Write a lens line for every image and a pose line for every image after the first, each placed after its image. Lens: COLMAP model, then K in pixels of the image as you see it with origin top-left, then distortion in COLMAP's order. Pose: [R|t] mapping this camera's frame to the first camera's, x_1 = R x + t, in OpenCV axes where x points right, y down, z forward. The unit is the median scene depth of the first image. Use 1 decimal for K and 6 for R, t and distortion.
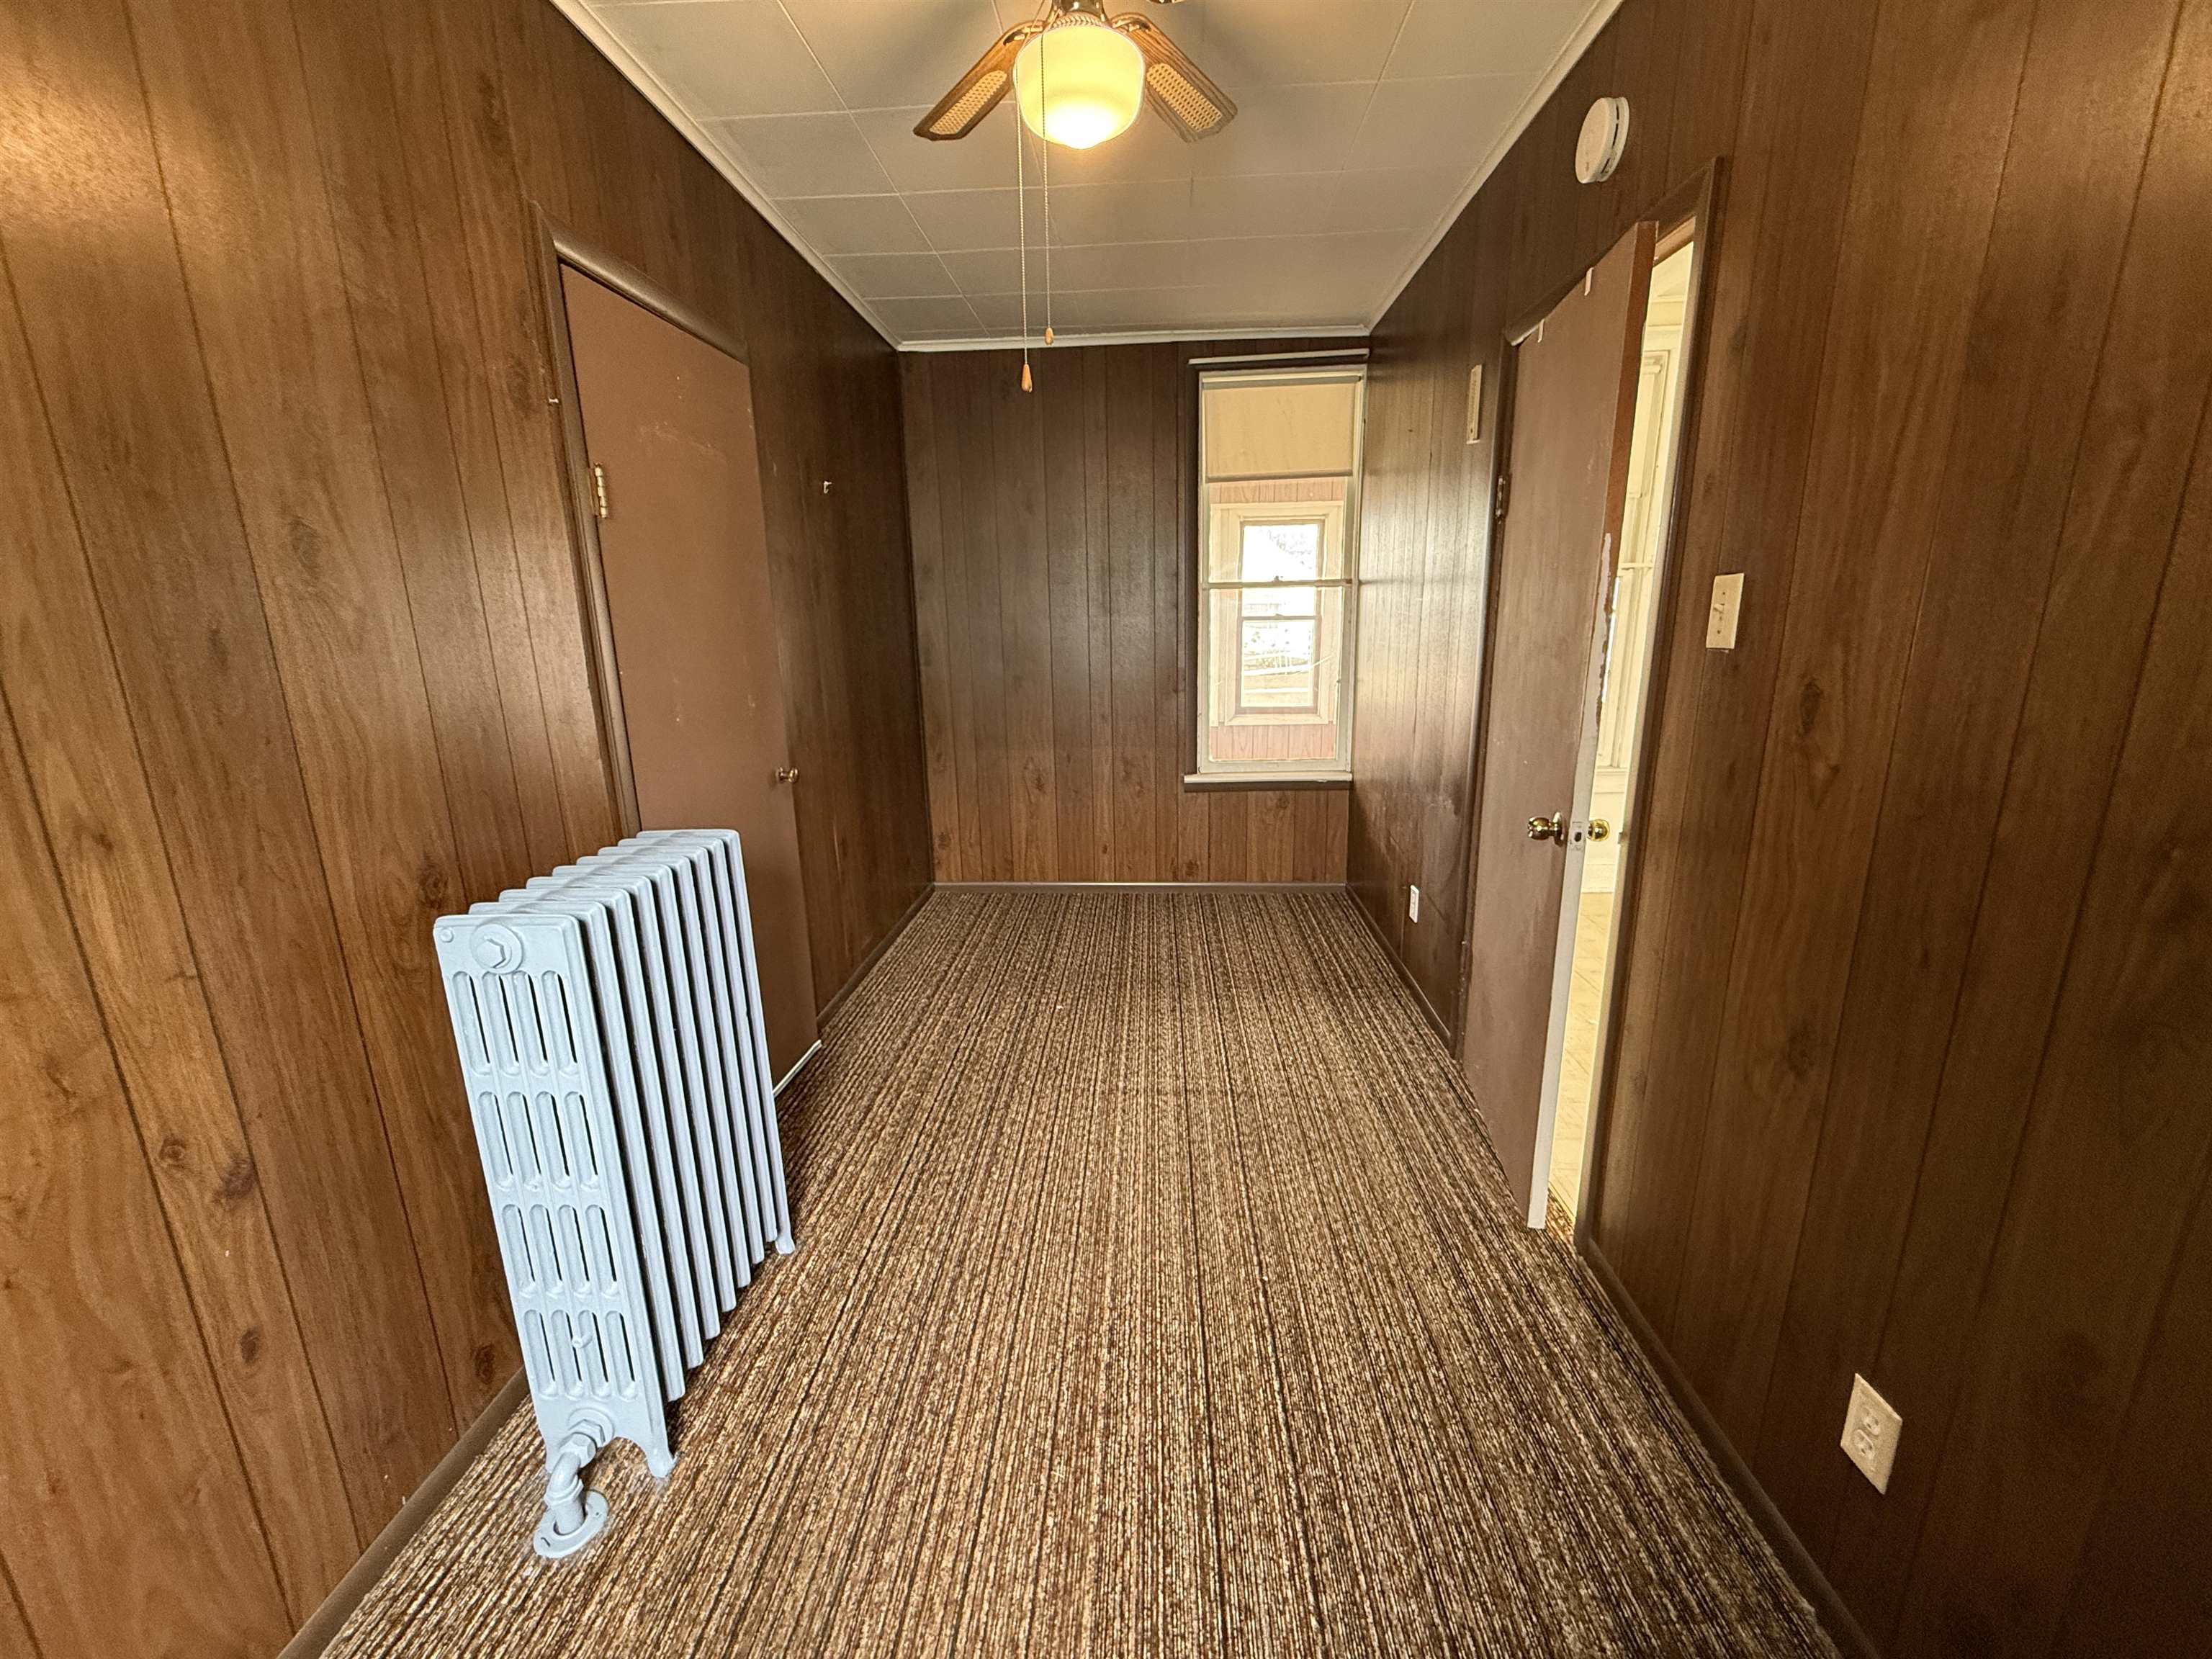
lens RADIAL K [[878.1, 0, 1099.4], [0, 878.1, 826.9], [0, 0, 1]] dist [-0.001336, -0.000108]
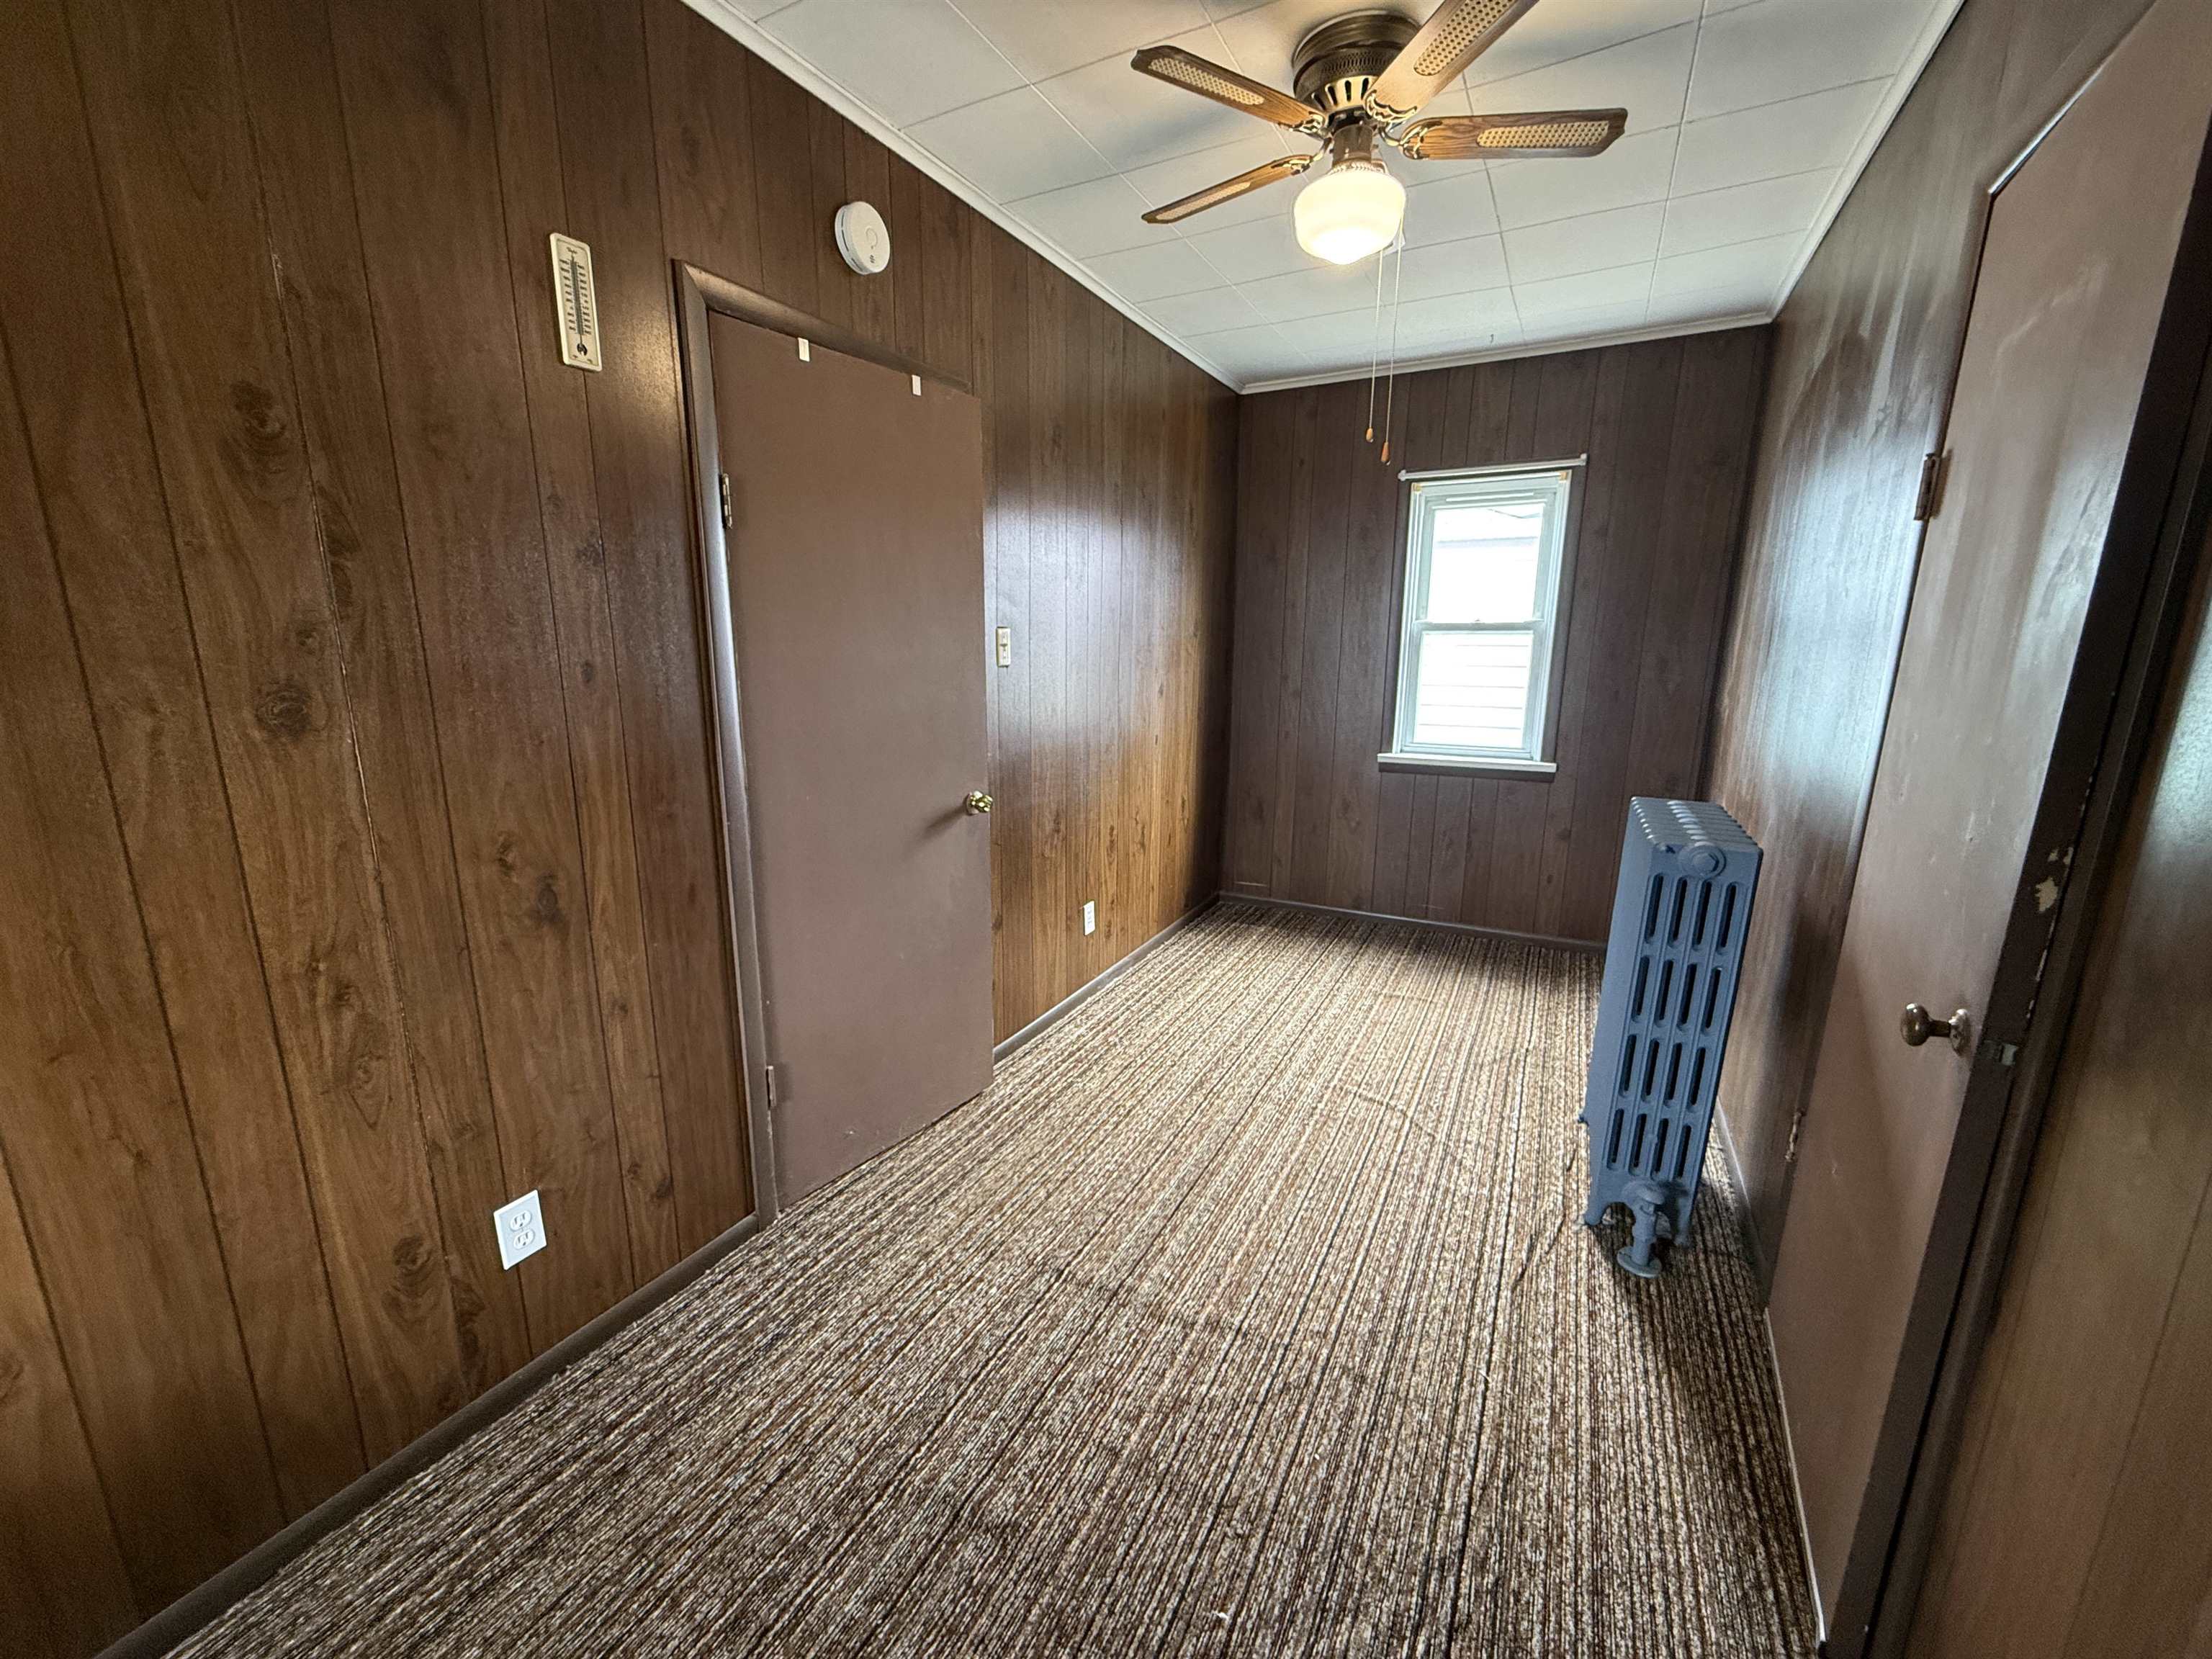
lens RADIAL K [[878.1, 0, 1099.4], [0, 878.1, 826.9], [0, 0, 1]] dist [-0.001336, -0.000108]
pose [[-0.907549, -0.073264, 0.413507, -0.194098], [0.112026, 0.906746, 0.406524, -0.423434], [-0.404729, 0.415264, -0.814709, 1.734875]]
